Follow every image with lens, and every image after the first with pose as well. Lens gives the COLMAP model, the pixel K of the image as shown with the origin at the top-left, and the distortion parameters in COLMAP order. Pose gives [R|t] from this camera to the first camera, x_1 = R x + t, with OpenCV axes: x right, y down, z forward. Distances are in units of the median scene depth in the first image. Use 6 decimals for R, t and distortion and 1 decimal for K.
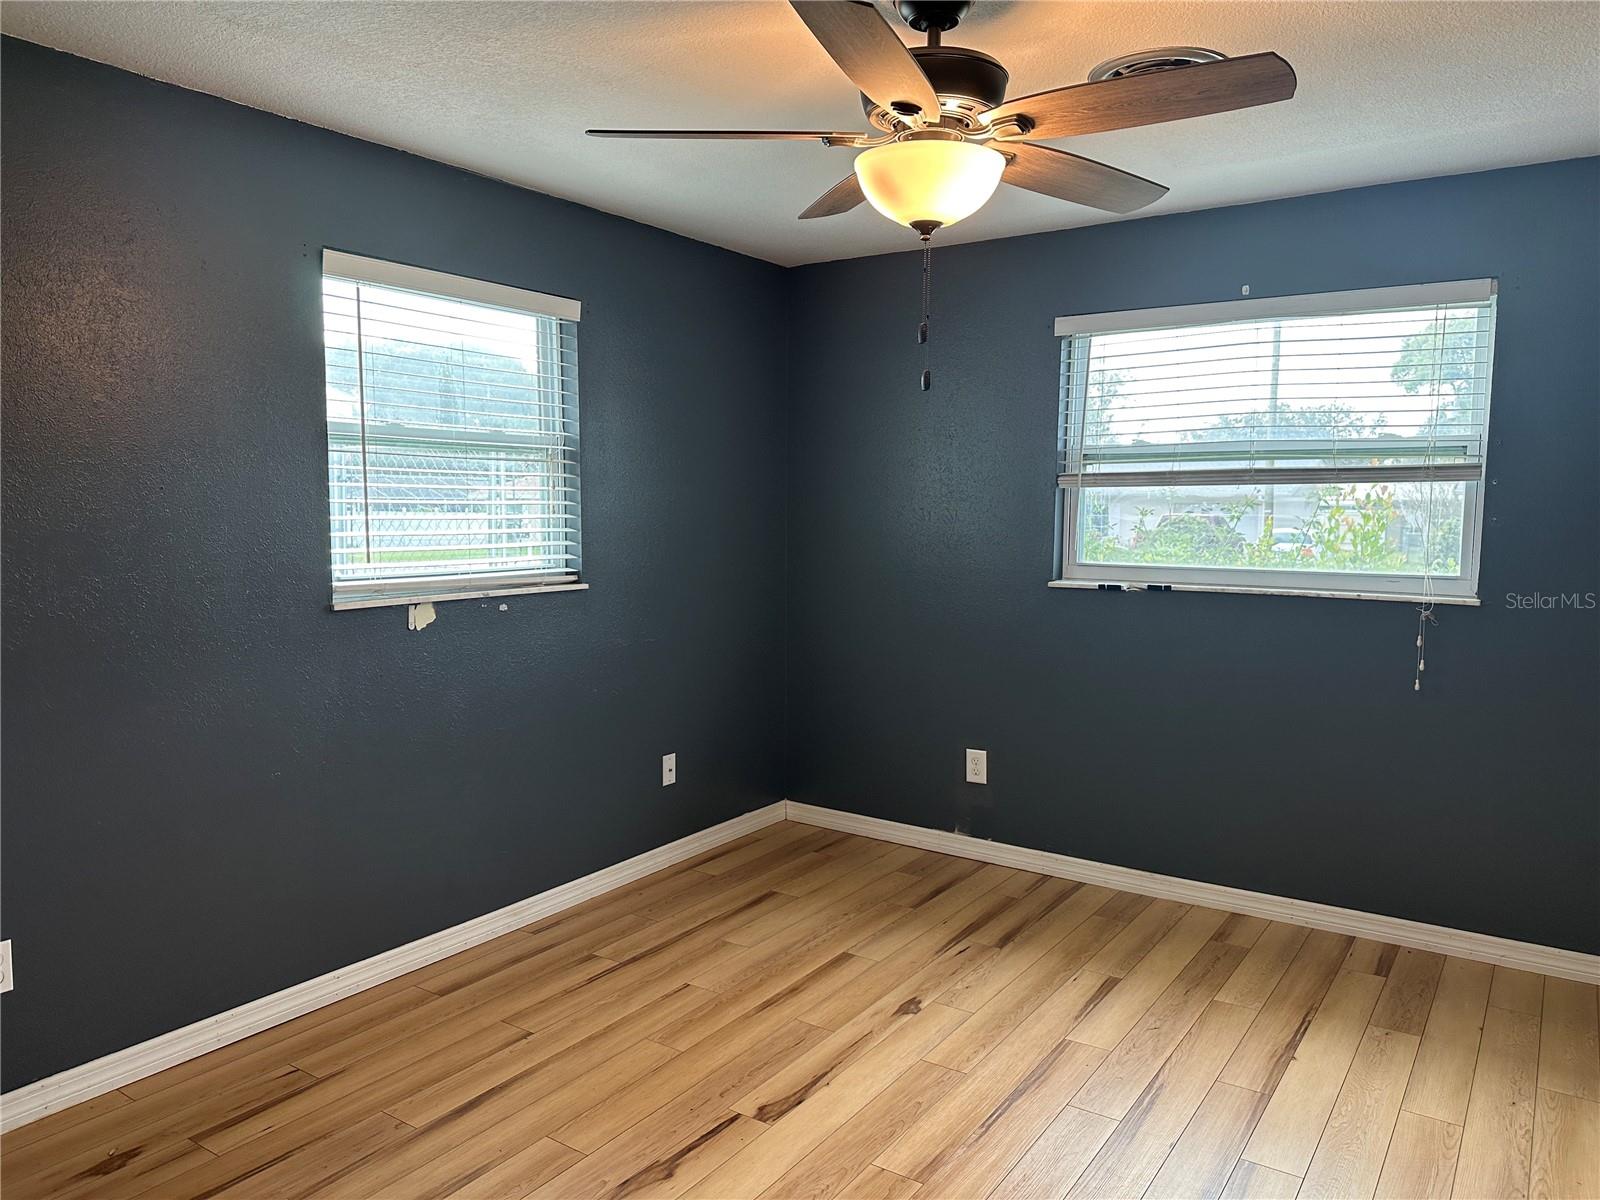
lens RADIAL K [[1126.5, 0, 795.5], [0, 1126.5, 607.0], [0, 0, 1]] dist [0.057379, -0.065346]
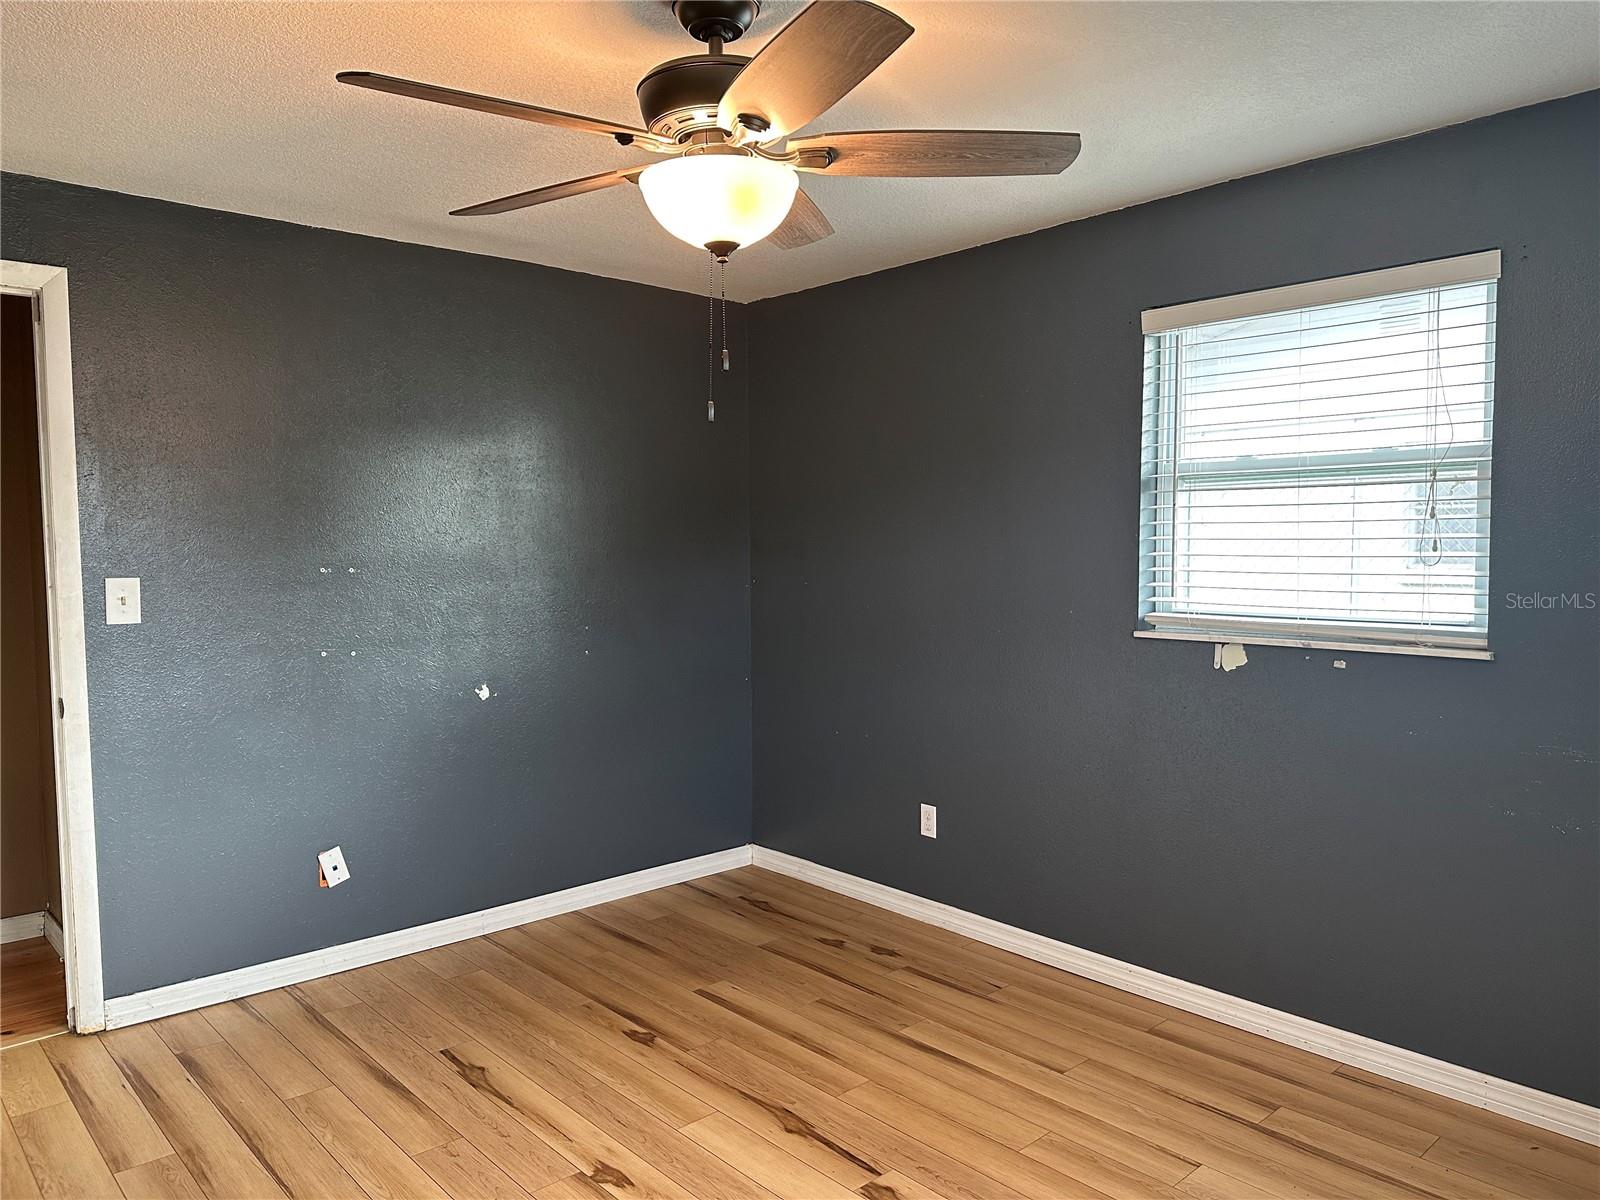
lens RADIAL K [[1126.5, 0, 800.0], [0, 1126.5, 600.9], [0, 0, 1]] dist [0.057379, -0.065346]
pose [[-0.219030, 0.057454, -0.974025, 0.736694], [-0.085301, 0.993315, 0.077773, -0.089015], [0.971982, 0.100120, -0.212665, 0.915984]]
